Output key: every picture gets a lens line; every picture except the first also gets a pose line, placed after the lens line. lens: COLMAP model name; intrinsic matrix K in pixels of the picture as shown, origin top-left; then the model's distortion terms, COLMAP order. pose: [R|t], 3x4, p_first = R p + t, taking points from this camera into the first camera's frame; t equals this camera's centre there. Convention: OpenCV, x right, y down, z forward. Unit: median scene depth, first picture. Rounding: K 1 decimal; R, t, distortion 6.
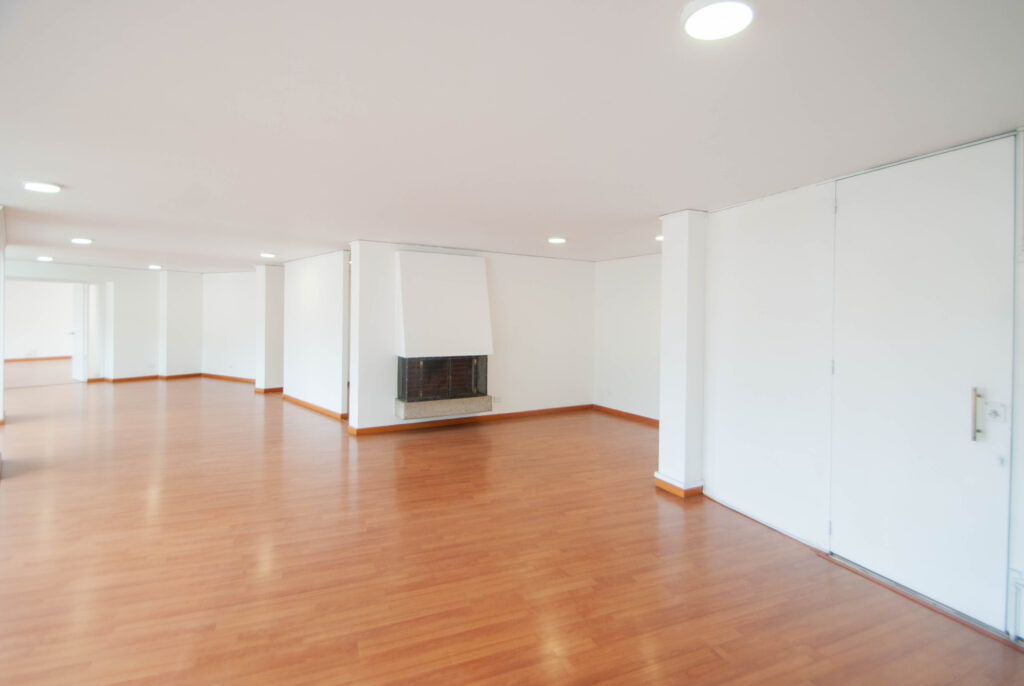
lens RADIAL K [[508.6, 0, 539.0], [0, 508.6, 314.4], [0, 0, 1]] dist [0.004444, -0.005902]
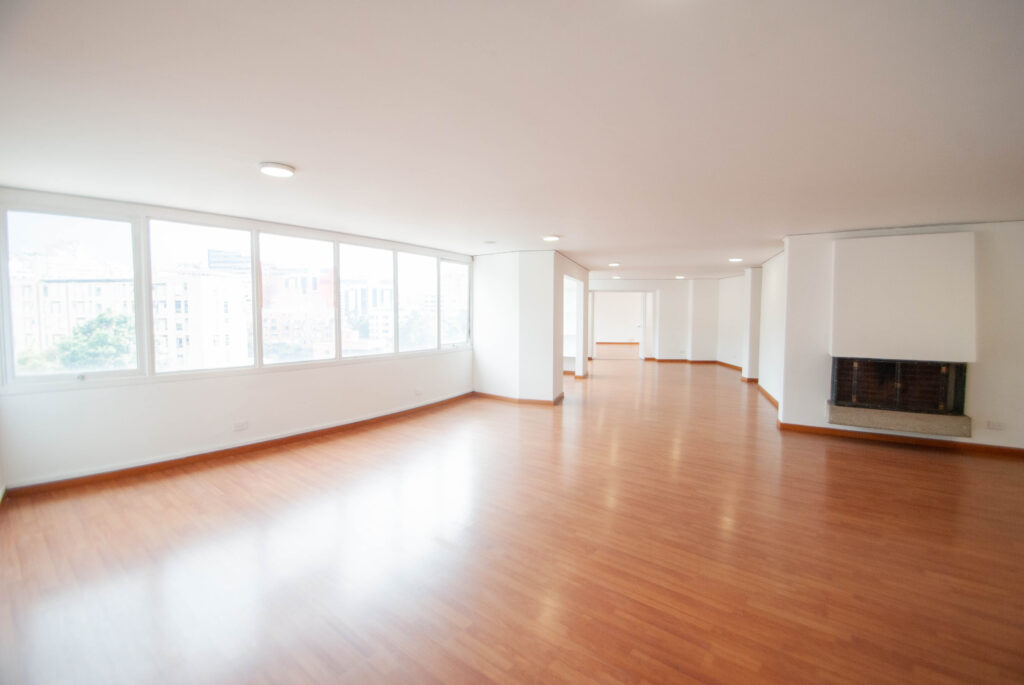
lens RADIAL K [[508.6, 0, 545.4], [0, 508.6, 349.3], [0, 0, 1]] dist [0.004444, -0.005902]
pose [[0.423926, 0.053646, -0.904107, 0.317022], [0.007867, 0.997989, 0.062905, 0.008515], [0.905663, -0.033779, 0.422651, 0.127387]]
